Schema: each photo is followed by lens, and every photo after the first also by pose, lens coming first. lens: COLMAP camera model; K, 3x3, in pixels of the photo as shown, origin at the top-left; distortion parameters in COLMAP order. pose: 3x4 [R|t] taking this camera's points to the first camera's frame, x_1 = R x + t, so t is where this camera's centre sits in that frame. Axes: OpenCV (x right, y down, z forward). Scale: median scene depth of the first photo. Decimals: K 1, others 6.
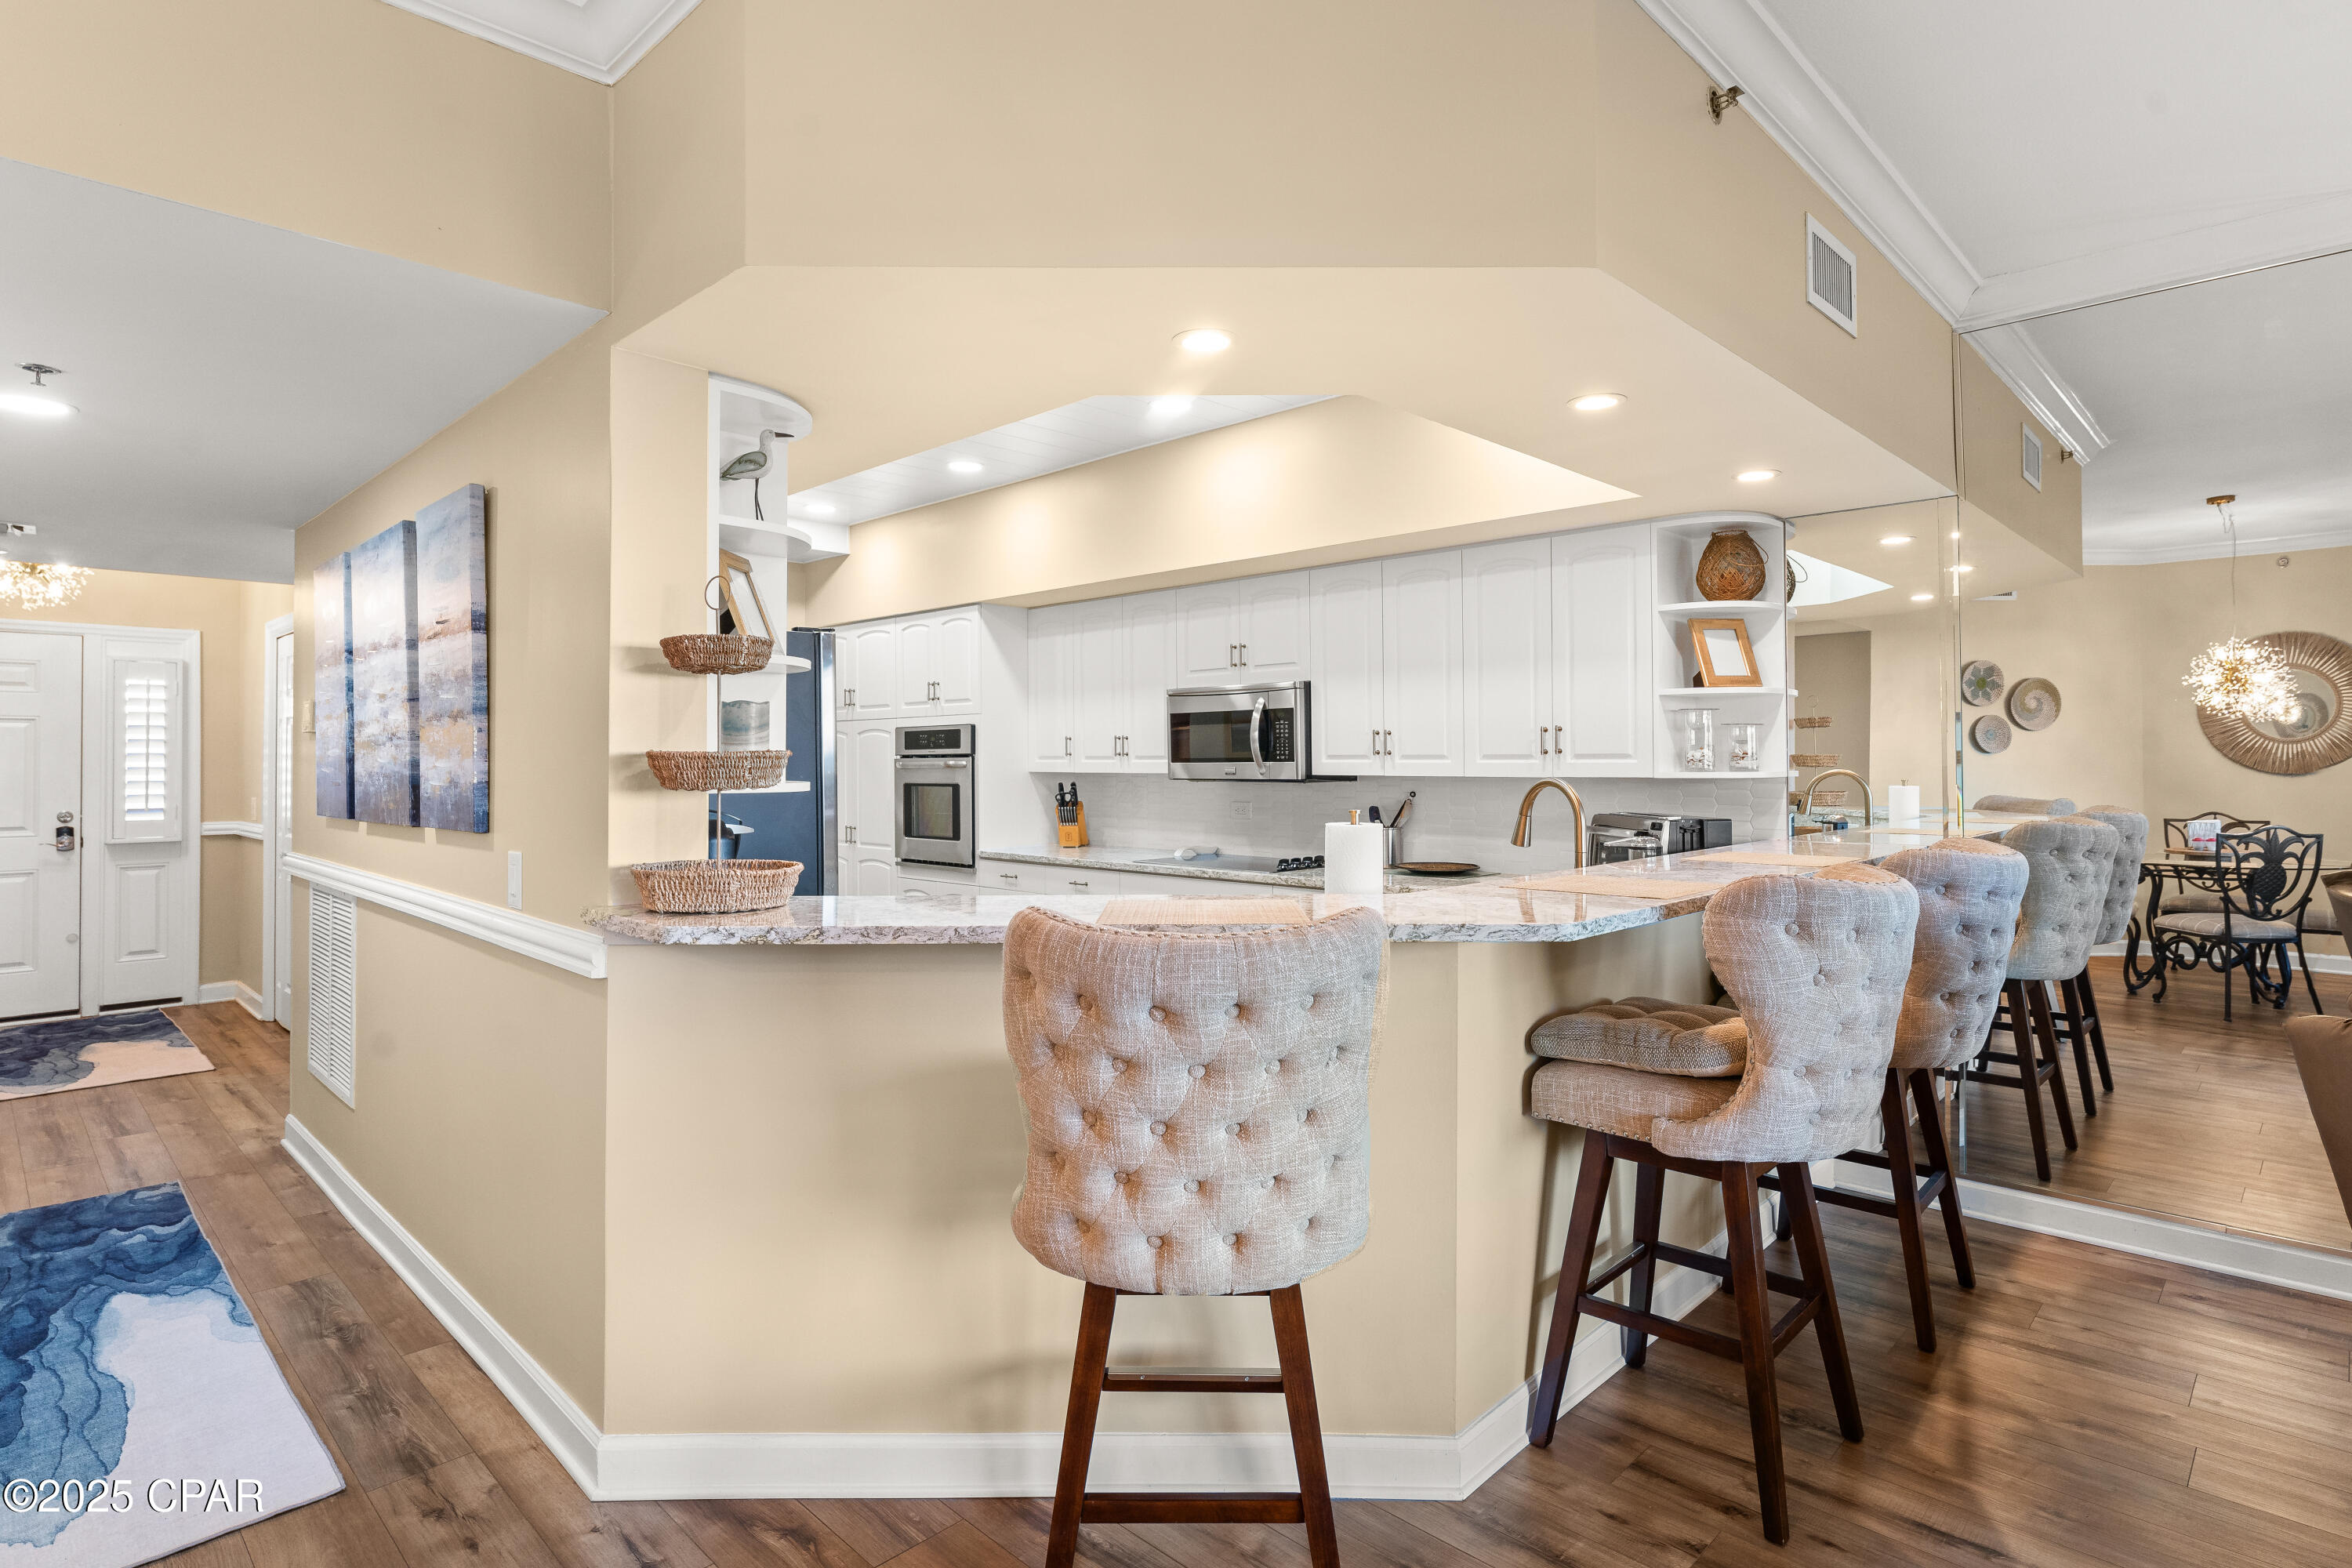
lens RADIAL K [[1208.1, 0, 1177.3], [0, 1208.1, 748.5], [0, 0, 1]] dist [-0.000079, 0.000078]
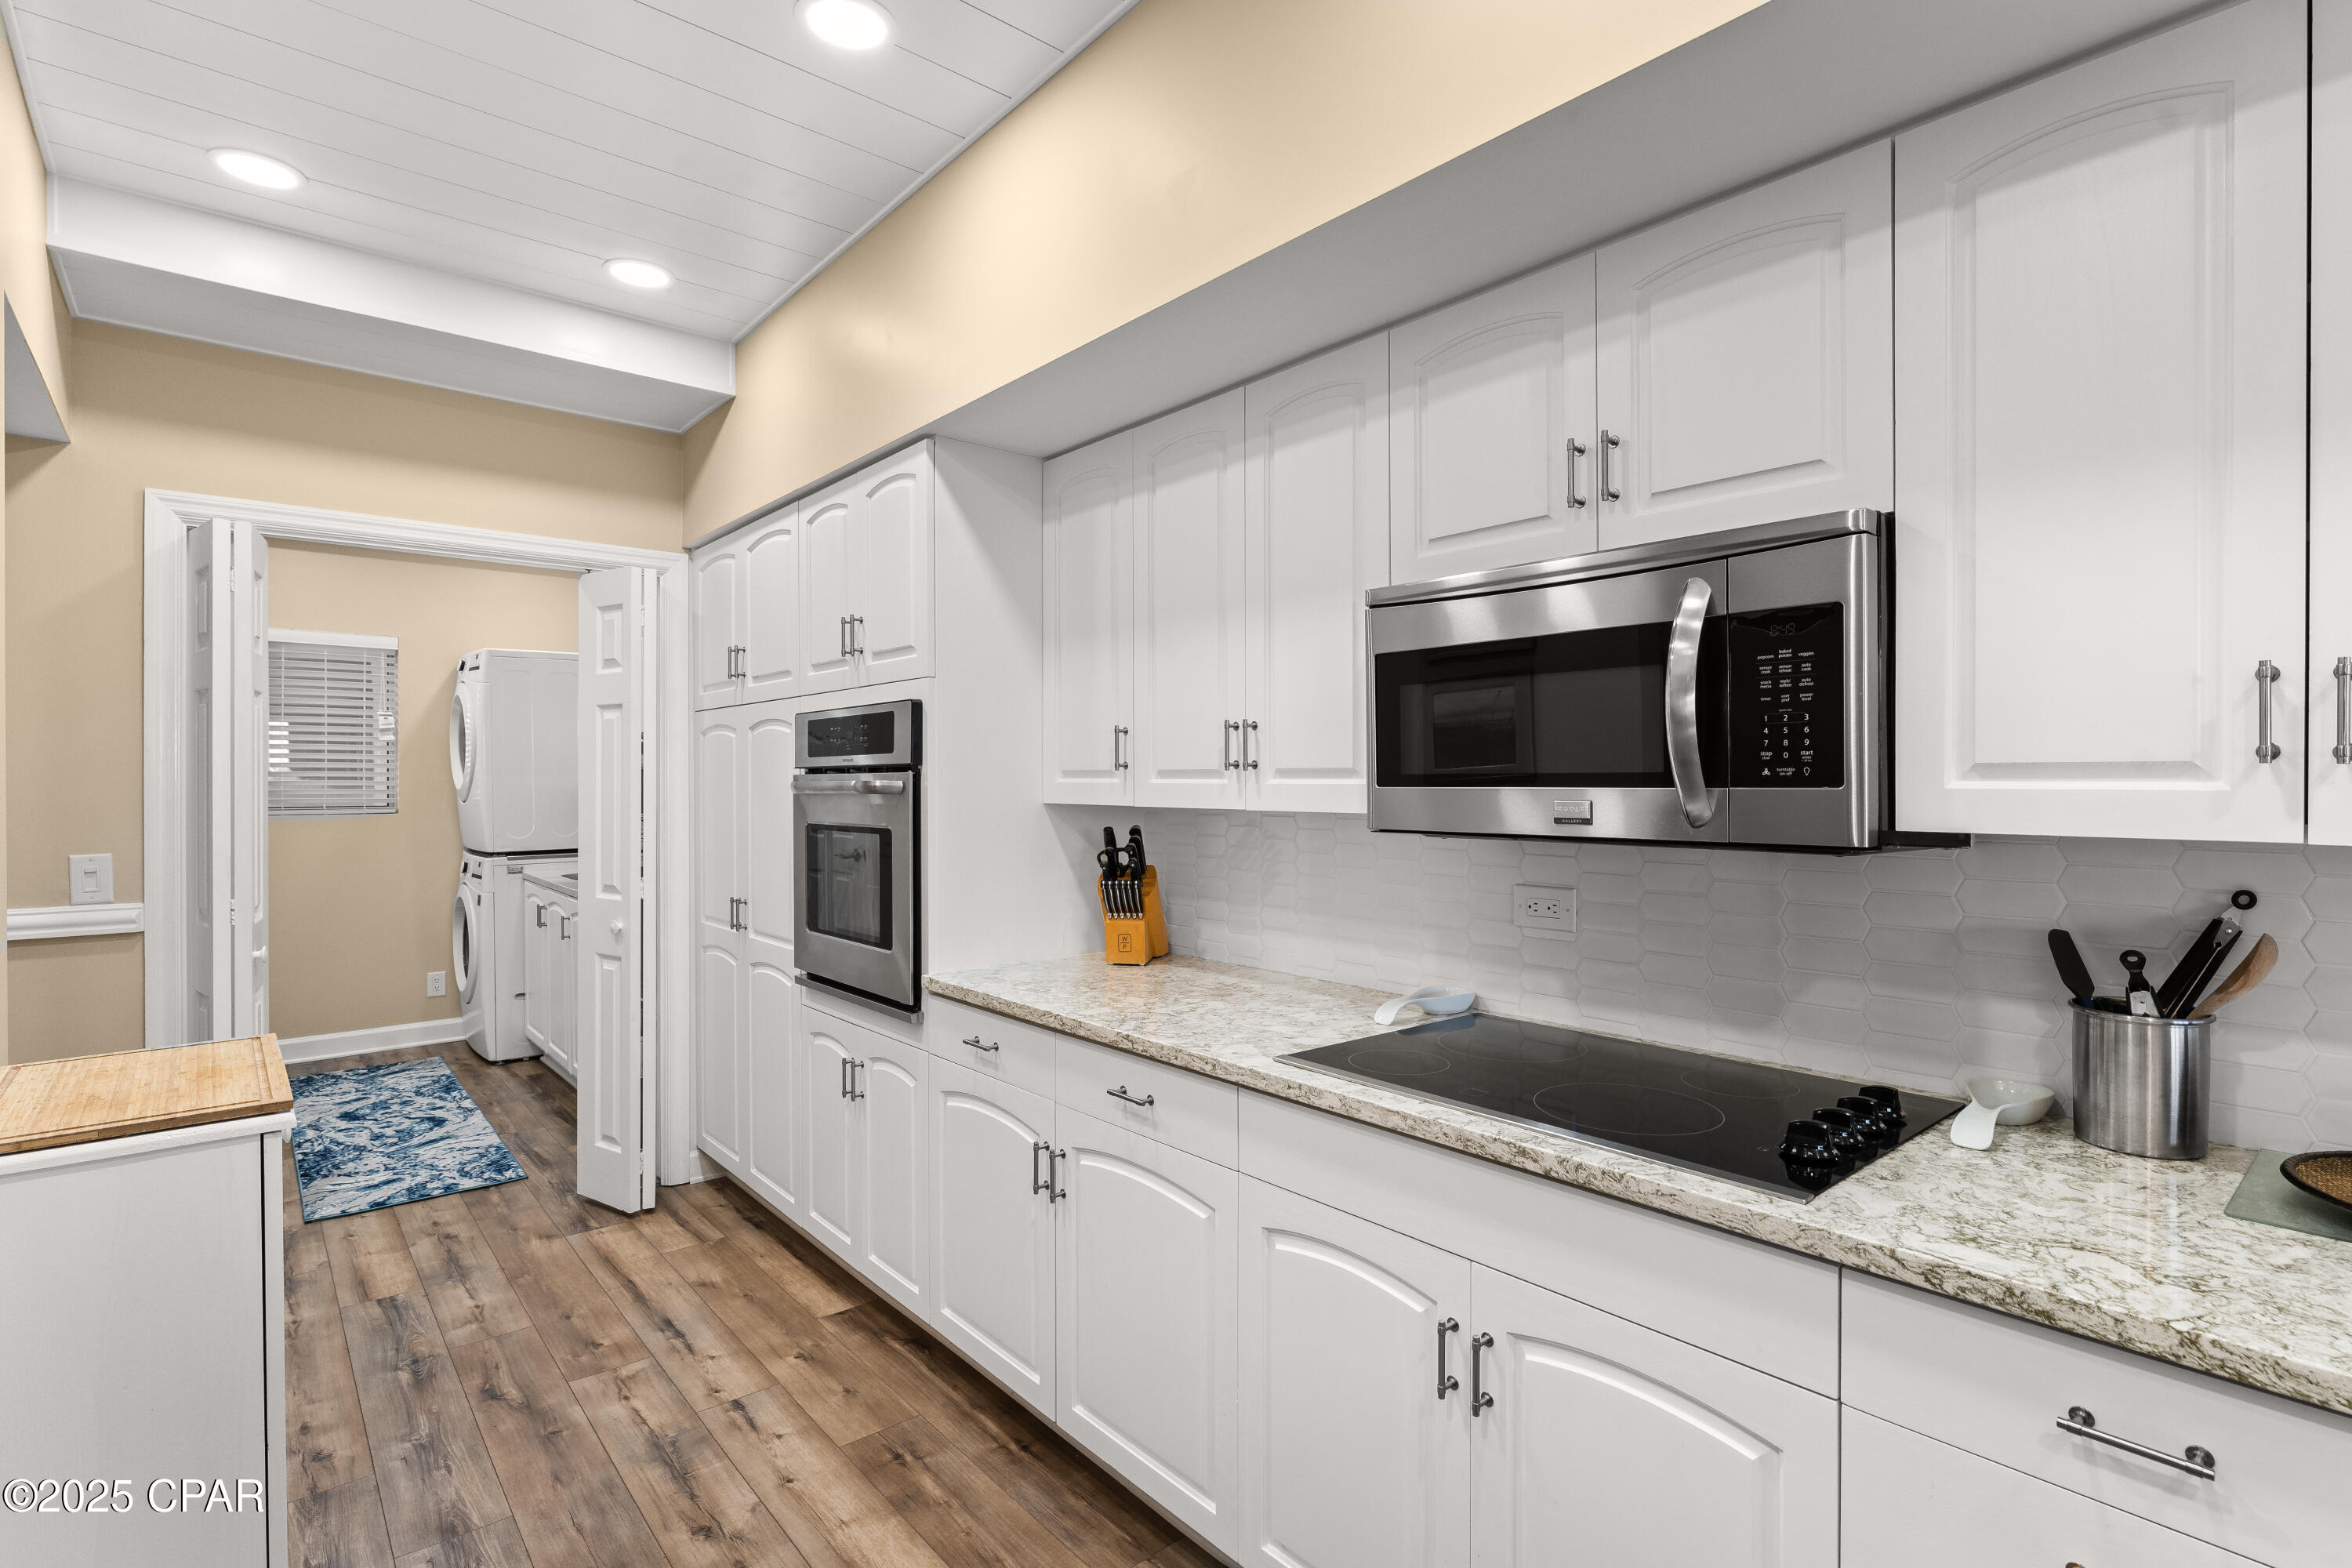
lens RADIAL K [[1119.7, 0, 1176.0], [0, 1119.7, 784.0], [0, 0, 1]] dist [-0.000049, 0.000007]
pose [[0.996472, 0.005339, -0.083753, -0.034768], [-0.004197, 0.999896, 0.013807, 0.005606], [0.083818, -0.013407, 0.996391, 0.579064]]
